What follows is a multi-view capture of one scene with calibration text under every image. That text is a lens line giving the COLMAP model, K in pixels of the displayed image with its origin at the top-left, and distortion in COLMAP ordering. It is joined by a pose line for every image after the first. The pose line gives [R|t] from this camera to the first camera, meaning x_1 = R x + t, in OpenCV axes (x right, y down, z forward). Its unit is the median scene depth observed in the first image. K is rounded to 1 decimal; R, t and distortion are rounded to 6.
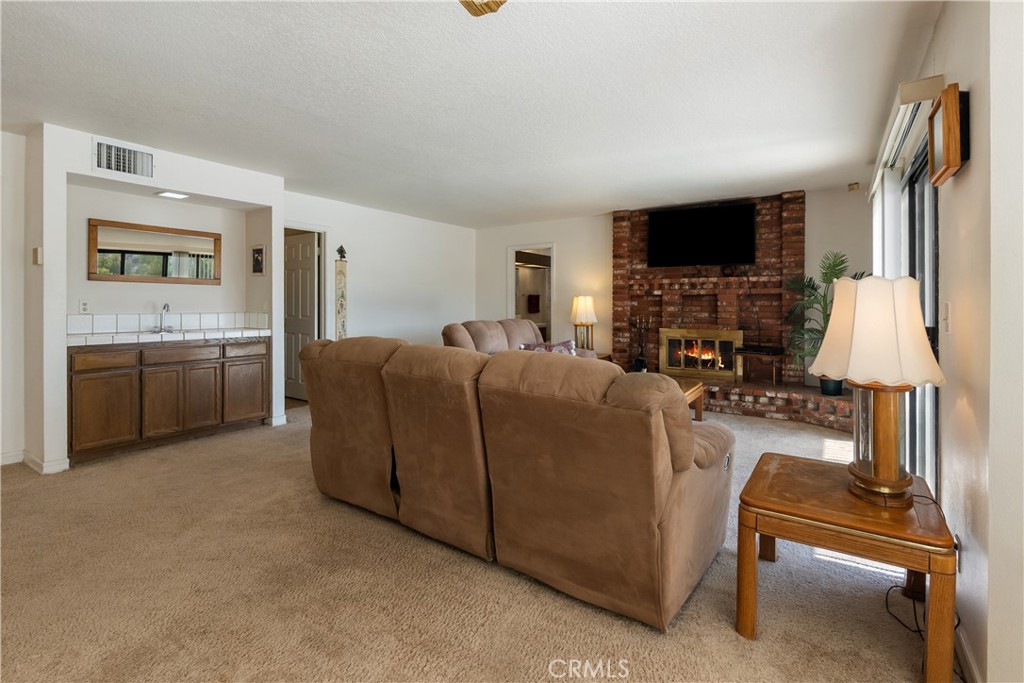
lens RADIAL K [[477.9, 0, 509.7], [0, 477.9, 307.3], [0, 0, 1]] dist [-0.005858, -0.000684]
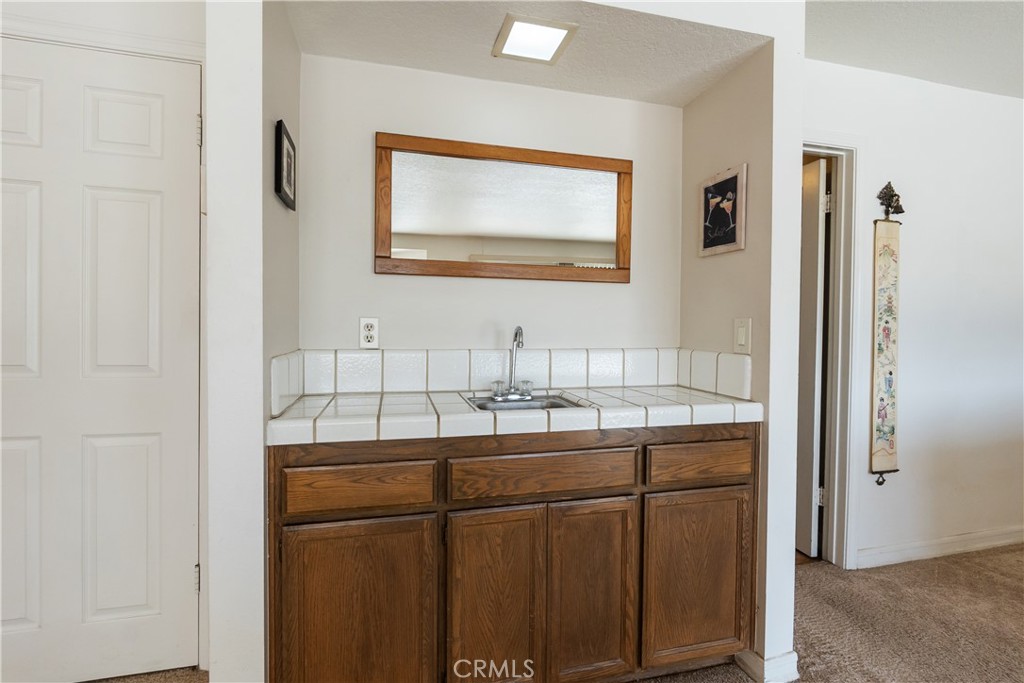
lens RADIAL K [[492.6, 0, 522.6], [0, 492.6, 338.2], [0, 0, 1]] dist [0.000441, 0.000017]
pose [[0.764470, 0.019746, -0.644357, -0.435775], [-0.009738, 0.999770, 0.019085, -0.005631], [0.644586, -0.008316, 0.764487, 0.664363]]
